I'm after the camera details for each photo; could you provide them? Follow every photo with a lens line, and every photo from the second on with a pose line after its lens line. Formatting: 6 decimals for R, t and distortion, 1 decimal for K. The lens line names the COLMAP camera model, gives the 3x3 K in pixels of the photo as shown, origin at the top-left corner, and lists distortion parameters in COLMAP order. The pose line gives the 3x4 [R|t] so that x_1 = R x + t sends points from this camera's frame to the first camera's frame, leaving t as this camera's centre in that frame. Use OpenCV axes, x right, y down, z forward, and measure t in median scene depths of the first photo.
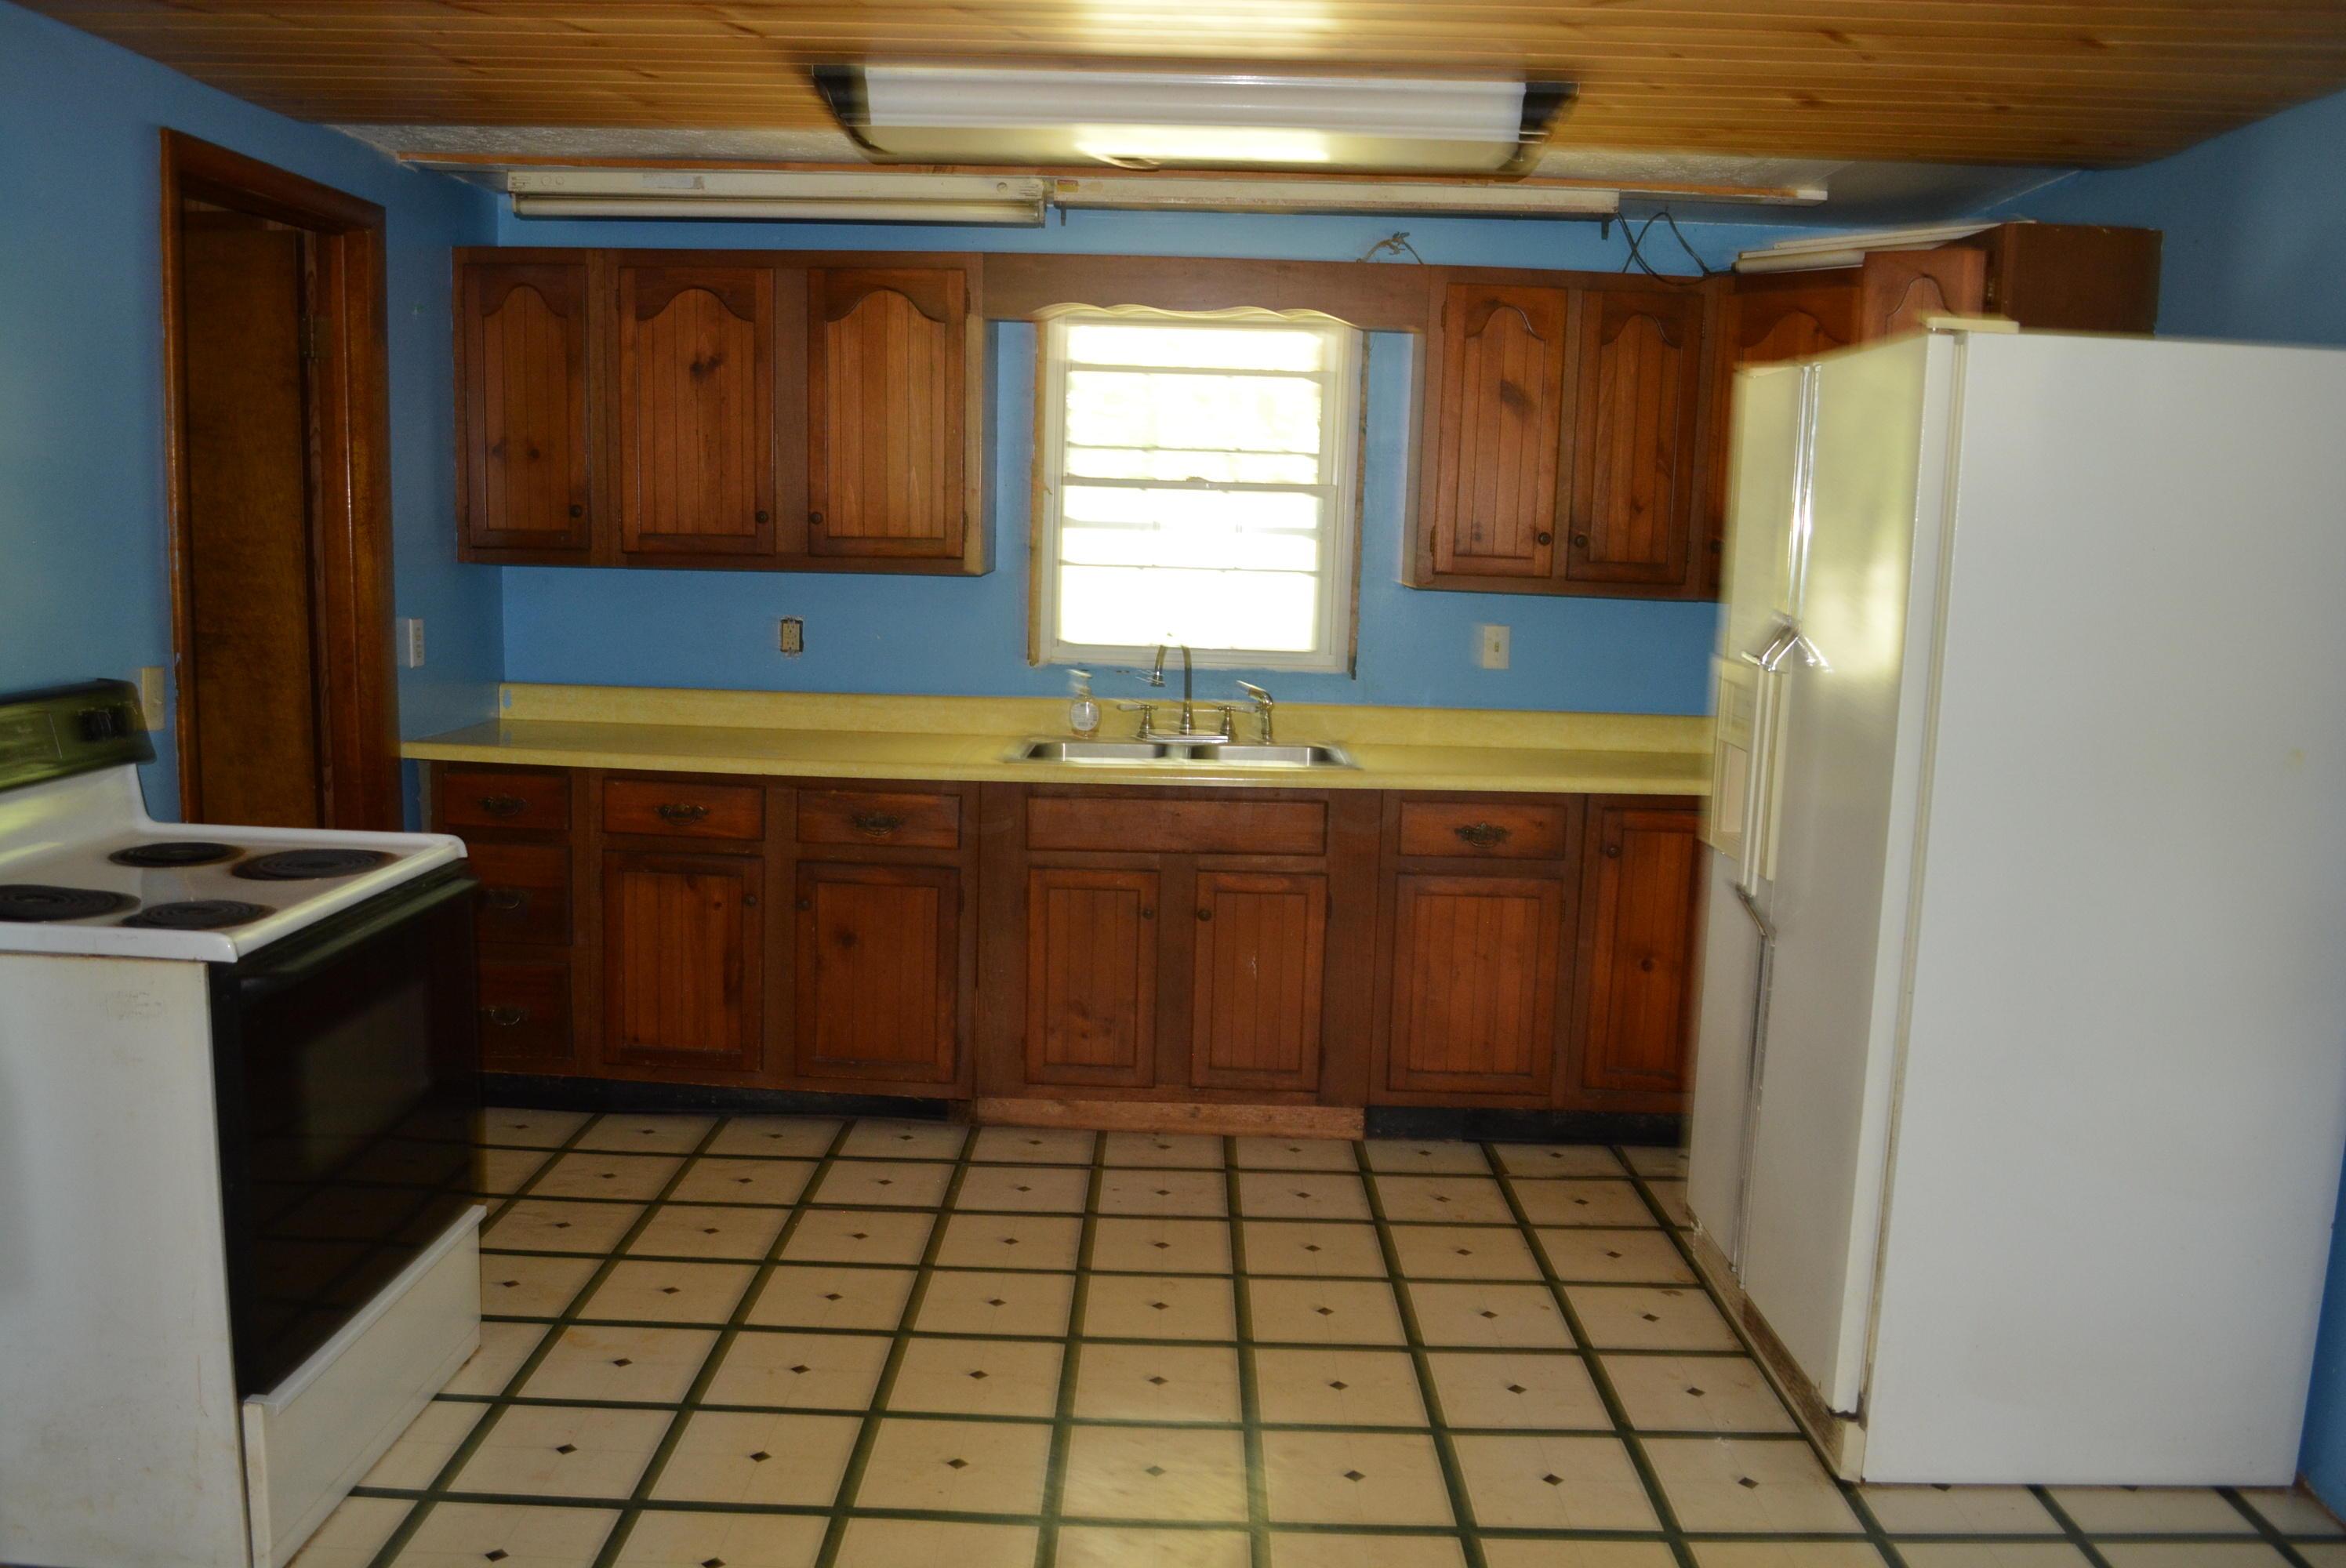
lens RADIAL K [[1850.1, 0, 1155.7], [0, 1850.1, 794.0], [0, 0, 1]] dist [-0.083881, 0.009559]
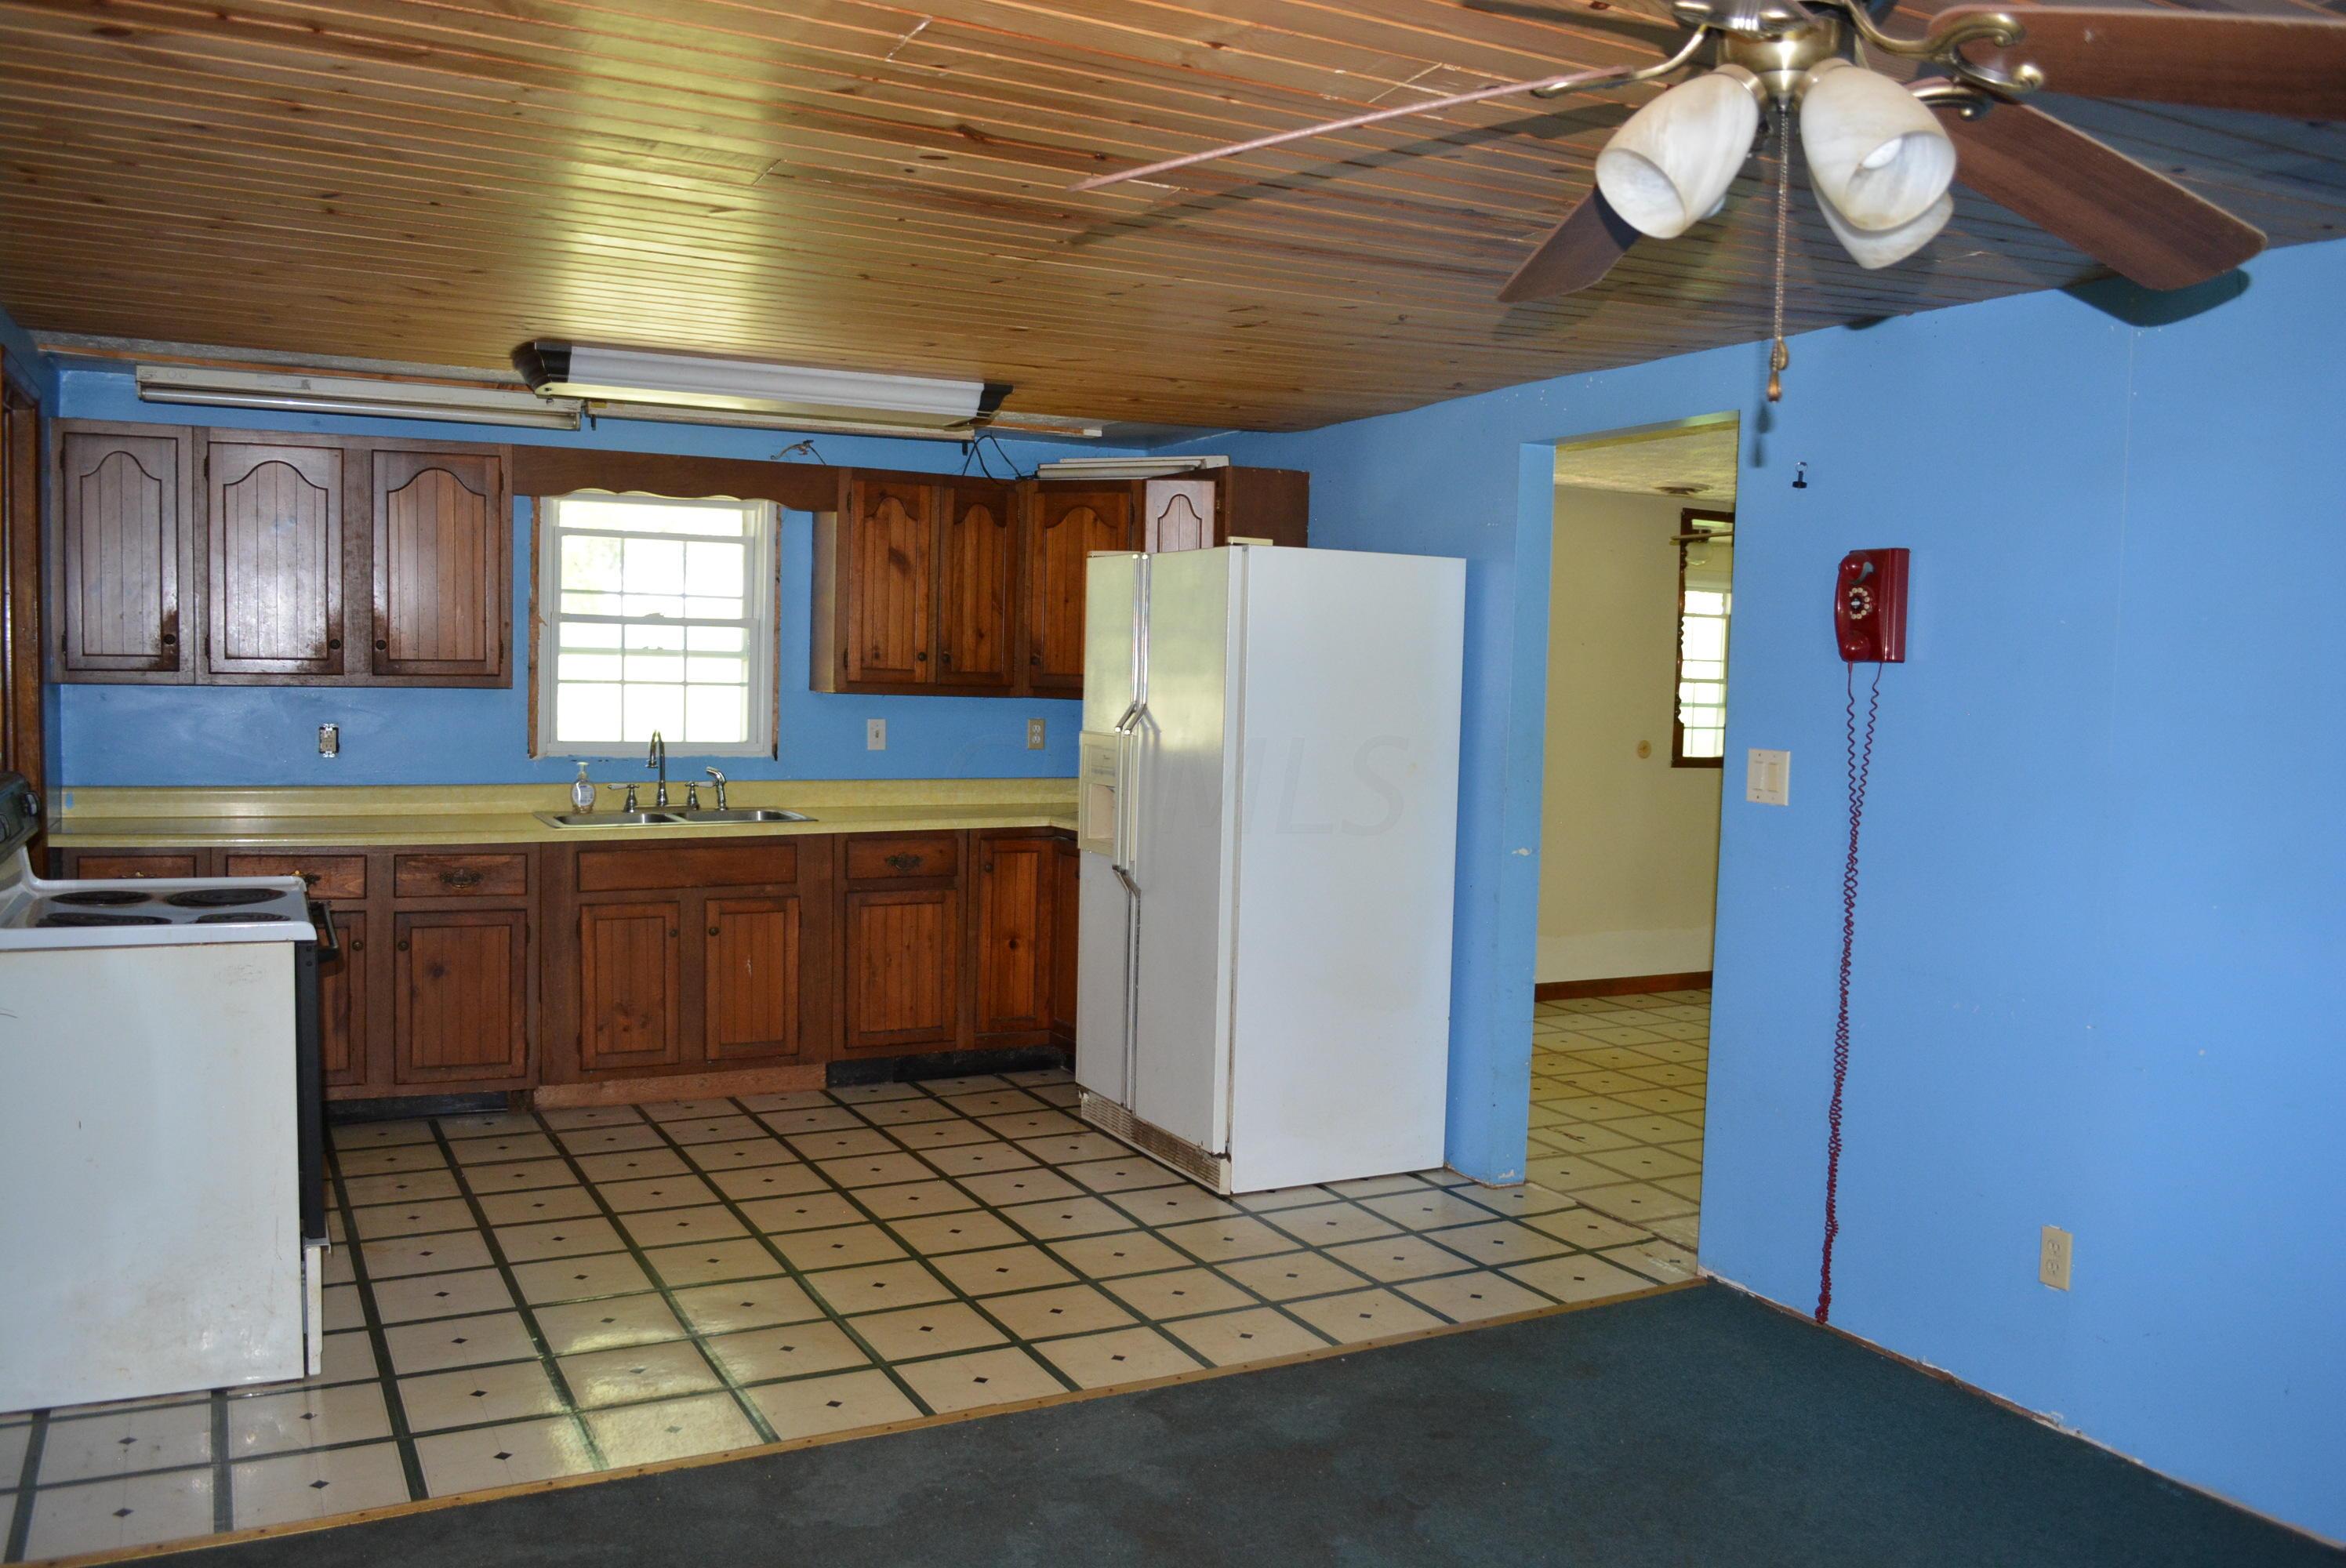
lens RADIAL K [[1850.1, 0, 1155.7], [0, 1850.1, 794.0], [0, 0, 1]] dist [-0.083881, 0.009559]
pose [[0.881914, -0.039564, 0.469747, -0.318275], [0.068411, 0.996665, -0.044492, 0.045959], [-0.466420, 0.071374, 0.881679, -0.361506]]
